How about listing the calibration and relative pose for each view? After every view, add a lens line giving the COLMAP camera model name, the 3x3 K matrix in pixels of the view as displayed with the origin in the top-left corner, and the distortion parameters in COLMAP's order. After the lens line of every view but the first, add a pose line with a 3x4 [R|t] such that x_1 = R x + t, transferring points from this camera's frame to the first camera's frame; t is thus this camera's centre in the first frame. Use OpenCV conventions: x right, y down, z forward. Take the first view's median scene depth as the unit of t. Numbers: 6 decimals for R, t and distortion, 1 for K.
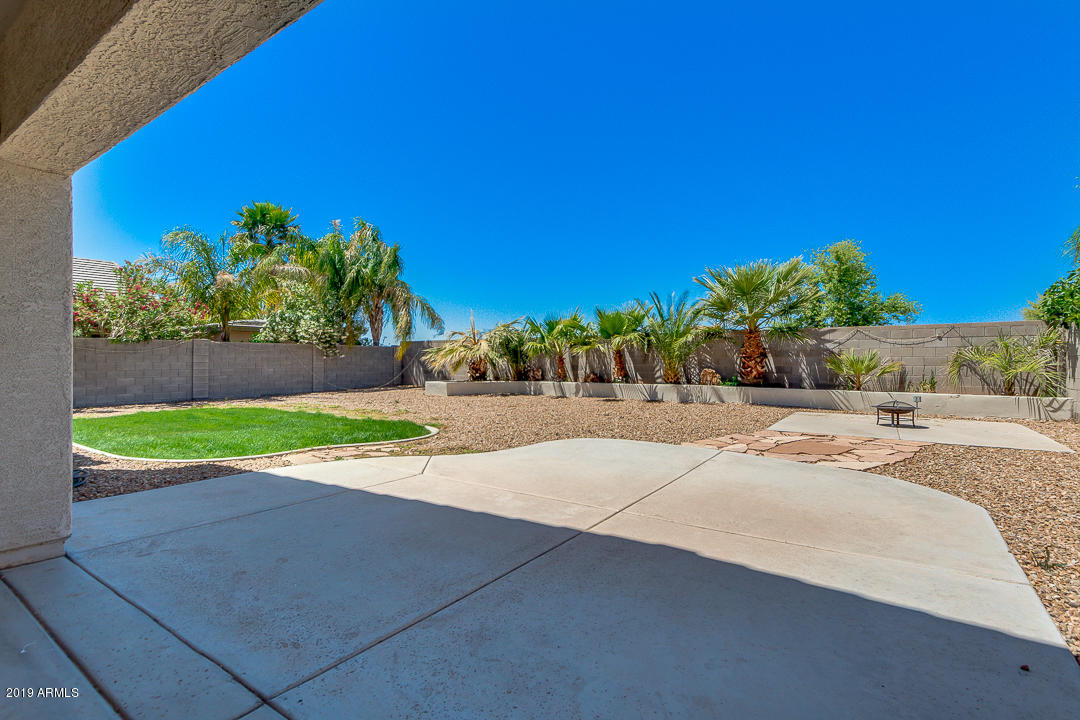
lens RADIAL K [[504.3, 0, 538.4], [0, 504.3, 361.4], [0, 0, 1]] dist [0.019975, -0.009369]
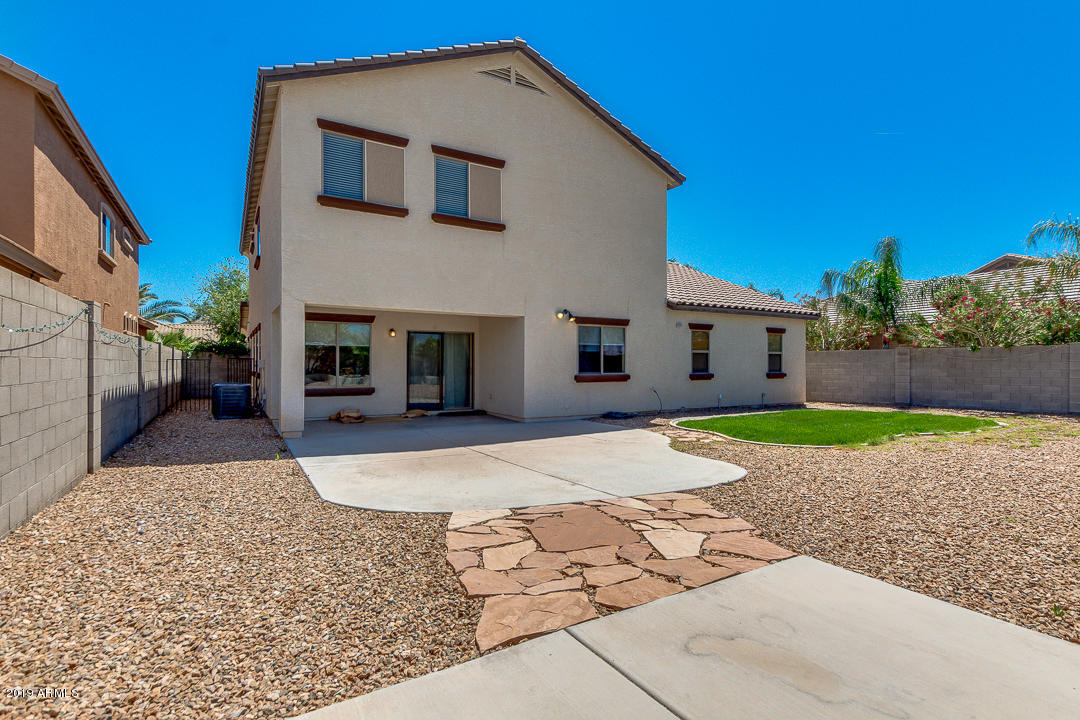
lens RADIAL K [[504.3, 0, 538.4], [0, 504.3, 361.4], [0, 0, 1]] dist [0.019975, -0.009369]
pose [[-0.397895, -0.007993, -0.917396, 0.493936], [-0.002683, 0.999968, -0.007548, -0.004229], [0.917427, -0.000542, -0.397904, 0.554891]]
